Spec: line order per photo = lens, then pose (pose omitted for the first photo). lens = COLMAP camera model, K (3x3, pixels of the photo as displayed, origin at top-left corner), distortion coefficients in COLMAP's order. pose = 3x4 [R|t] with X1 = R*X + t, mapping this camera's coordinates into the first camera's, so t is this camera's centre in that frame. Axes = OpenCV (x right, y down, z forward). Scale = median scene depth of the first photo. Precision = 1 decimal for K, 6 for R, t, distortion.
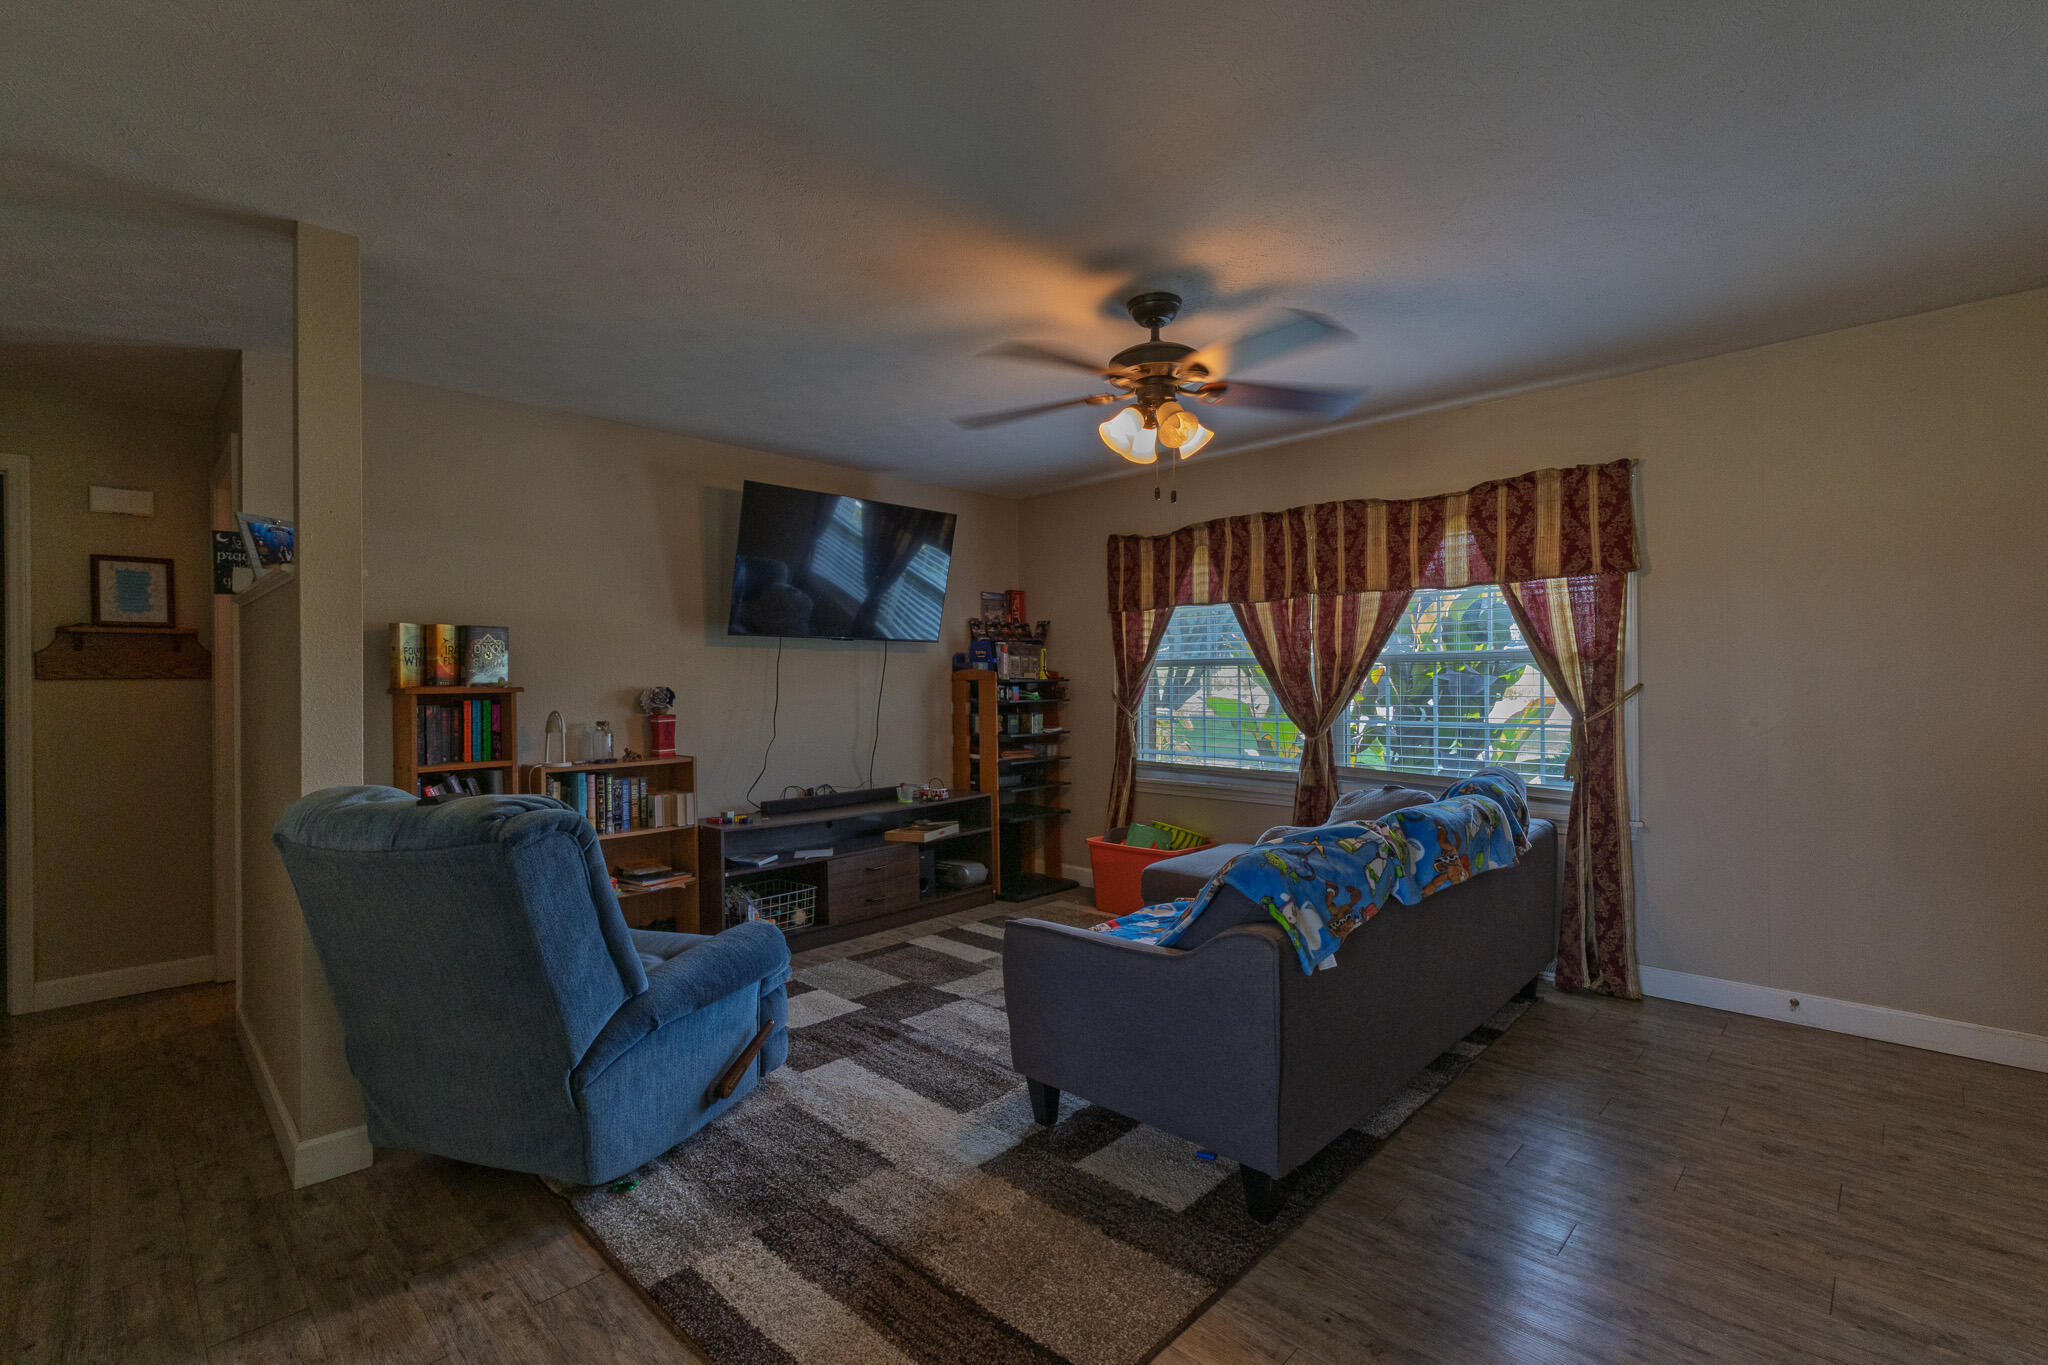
lens RADIAL K [[908.8, 0, 1019.1], [0, 908.8, 679.4], [0, 0, 1]] dist [0.001167, -0.000803]
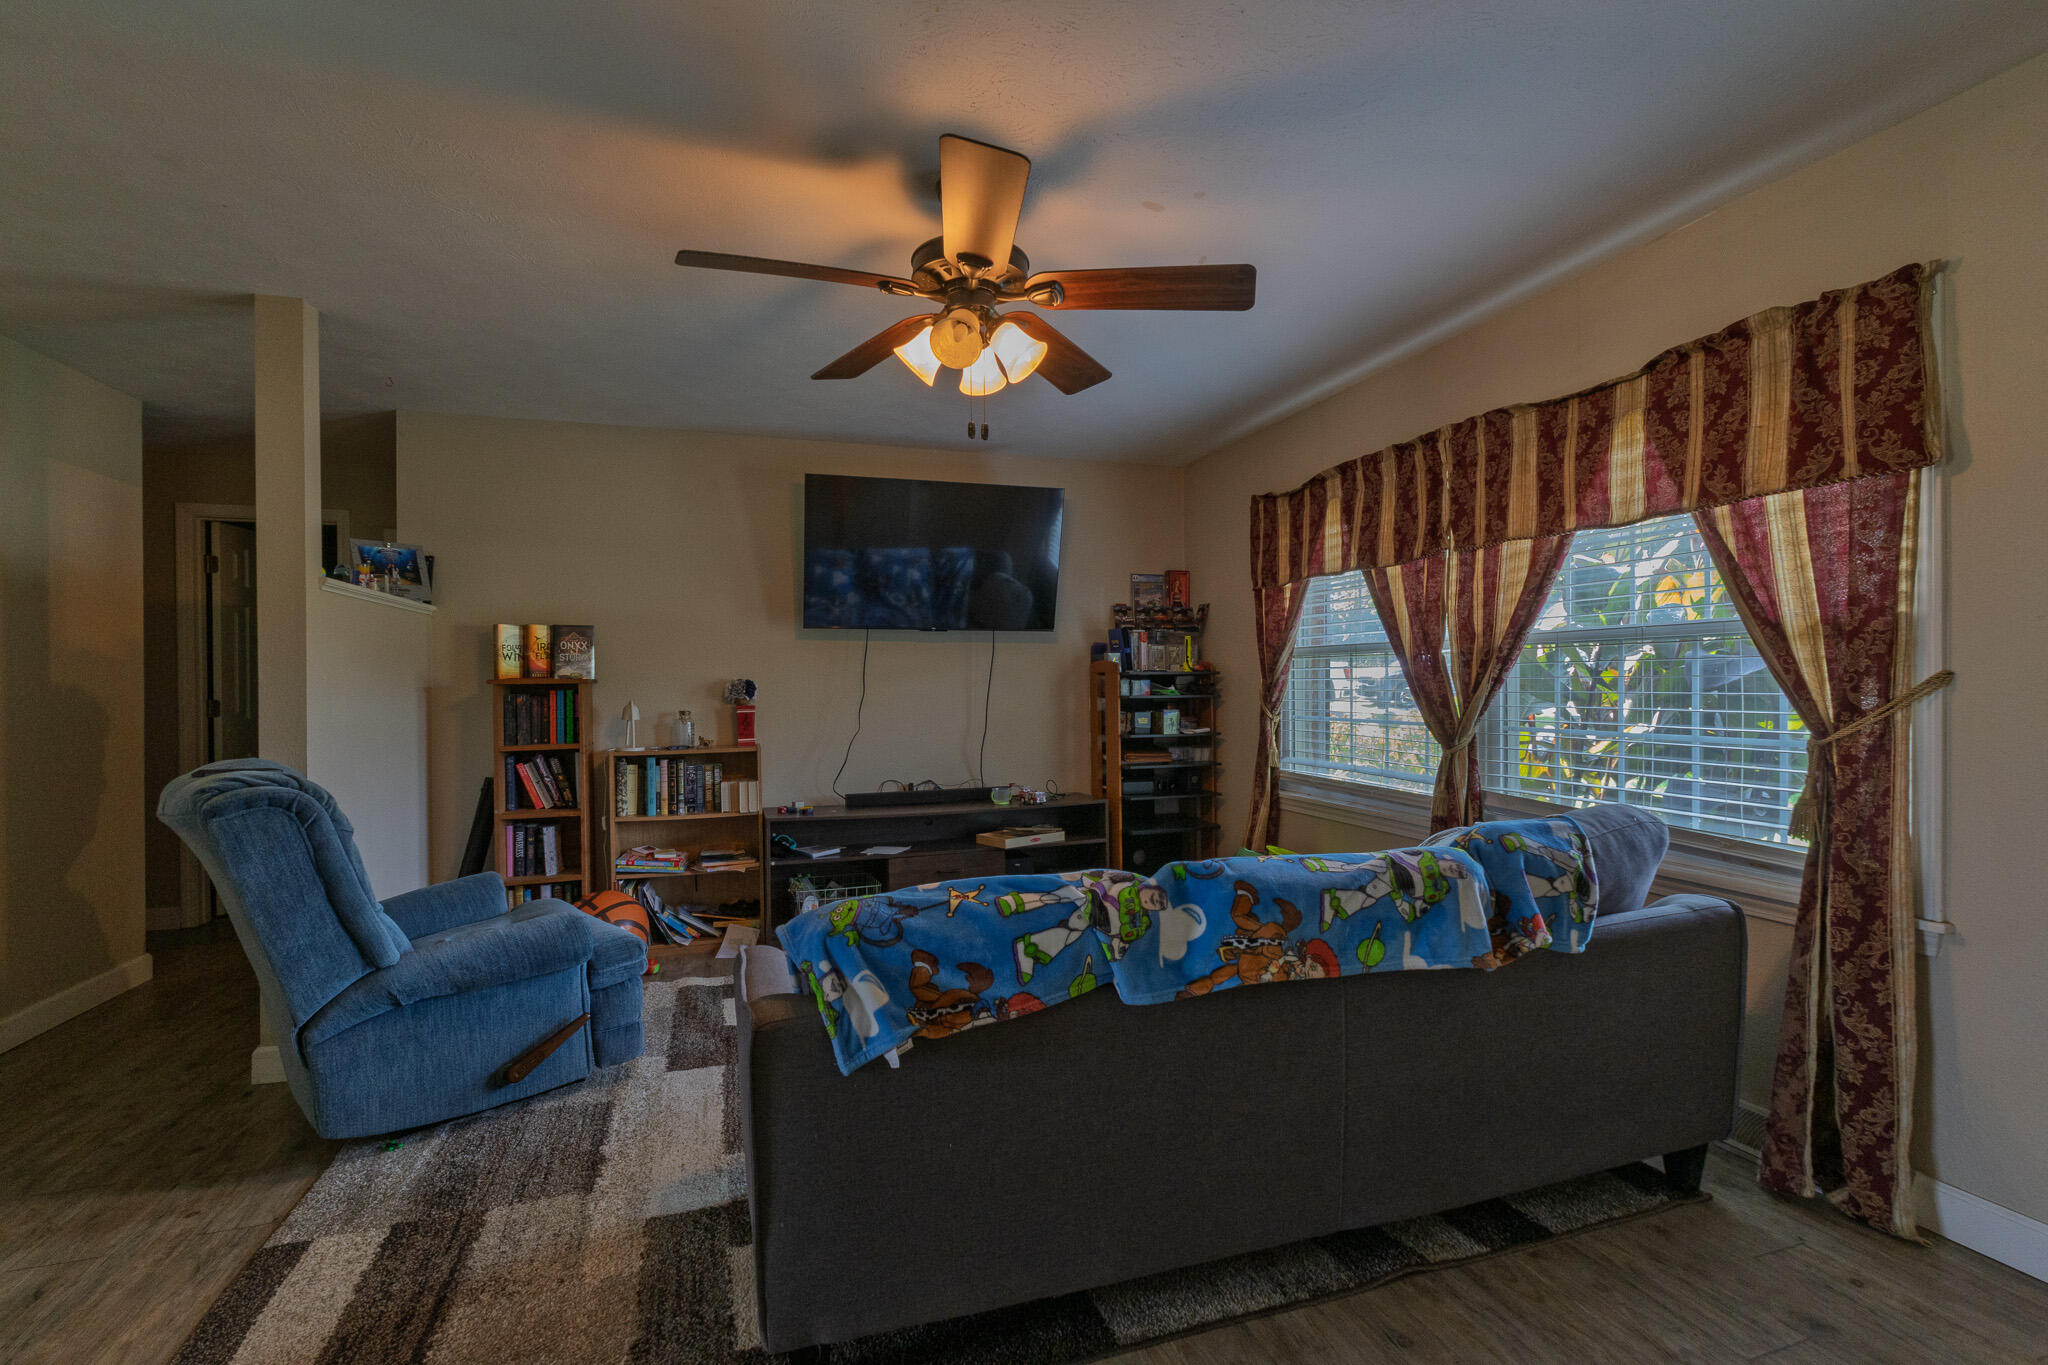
lens RADIAL K [[908.8, 0, 1021.7], [0, 908.8, 686.9], [0, 0, 1]] dist [0.001167, -0.000803]
pose [[0.885051, 0.003637, -0.465479, 0.433599], [0.001694, 0.999938, 0.011033, 0.006748], [0.465491, -0.010553, 0.884990, 0.249616]]
